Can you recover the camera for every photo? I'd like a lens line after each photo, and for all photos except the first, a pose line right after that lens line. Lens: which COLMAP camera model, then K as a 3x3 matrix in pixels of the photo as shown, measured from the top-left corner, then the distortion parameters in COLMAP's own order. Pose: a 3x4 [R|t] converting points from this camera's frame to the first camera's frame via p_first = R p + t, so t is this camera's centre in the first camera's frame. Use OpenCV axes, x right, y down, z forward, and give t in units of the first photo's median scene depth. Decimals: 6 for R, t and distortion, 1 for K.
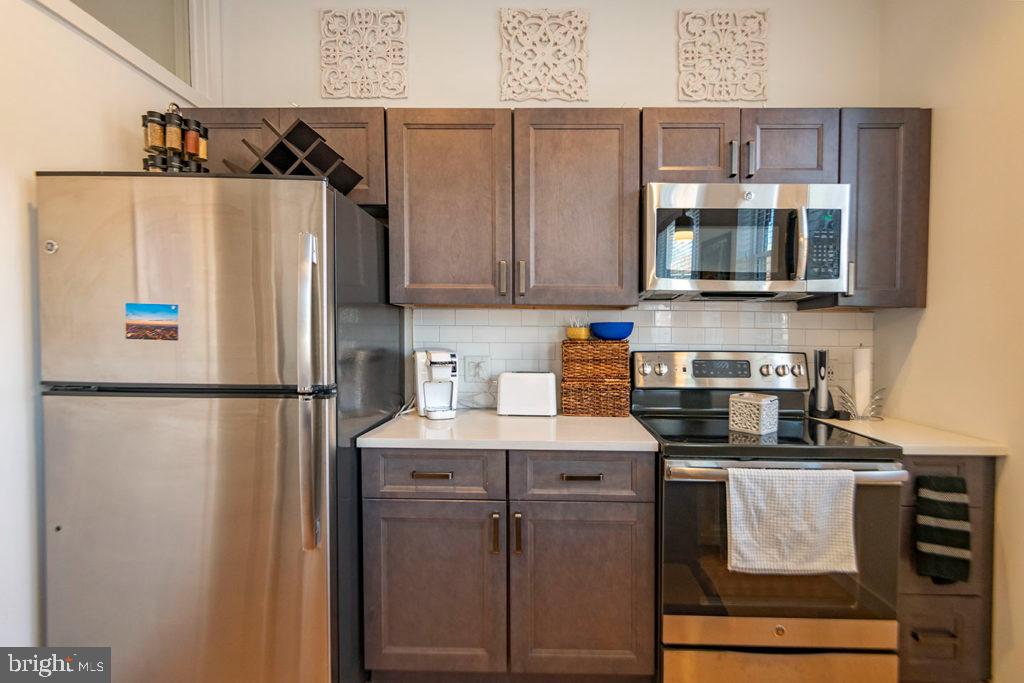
lens RADIAL K [[461.7, 0, 564.0], [0, 461.7, 330.6], [0, 0, 1]] dist [0.000711, -0.000004]
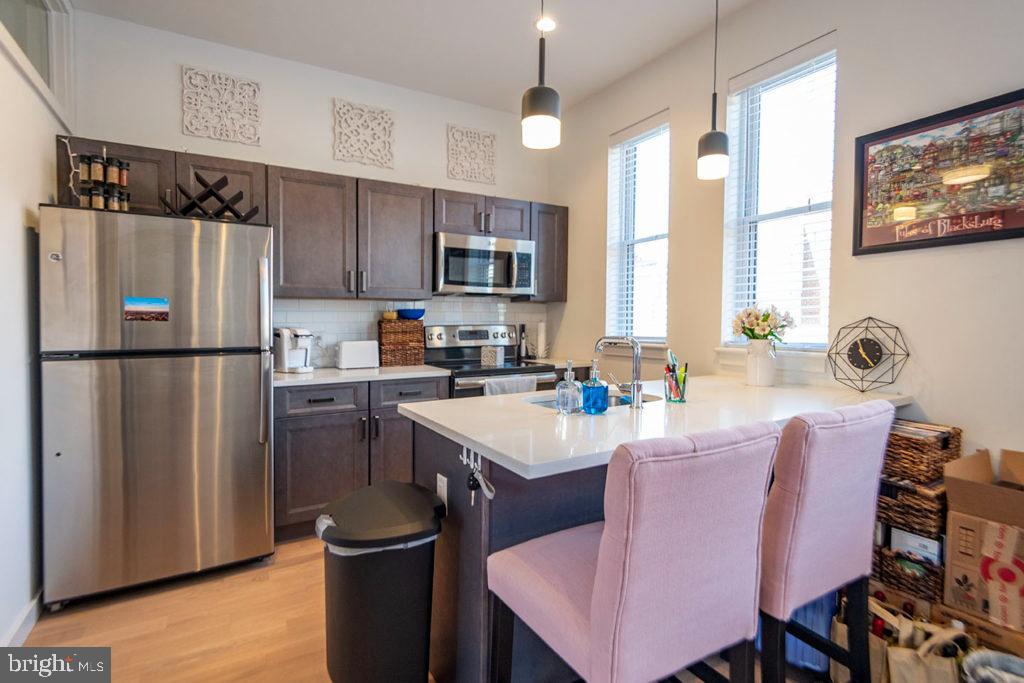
lens RADIAL K [[489.1, 0, 509.5], [0, 489.1, 326.4], [0, 0, 1]] dist [-0.001666, 0.000037]
pose [[0.882731, -0.016637, 0.469583, -0.444038], [0.005173, 0.999657, 0.025692, 0.001828], [-0.469849, -0.020250, 0.882514, -0.764579]]
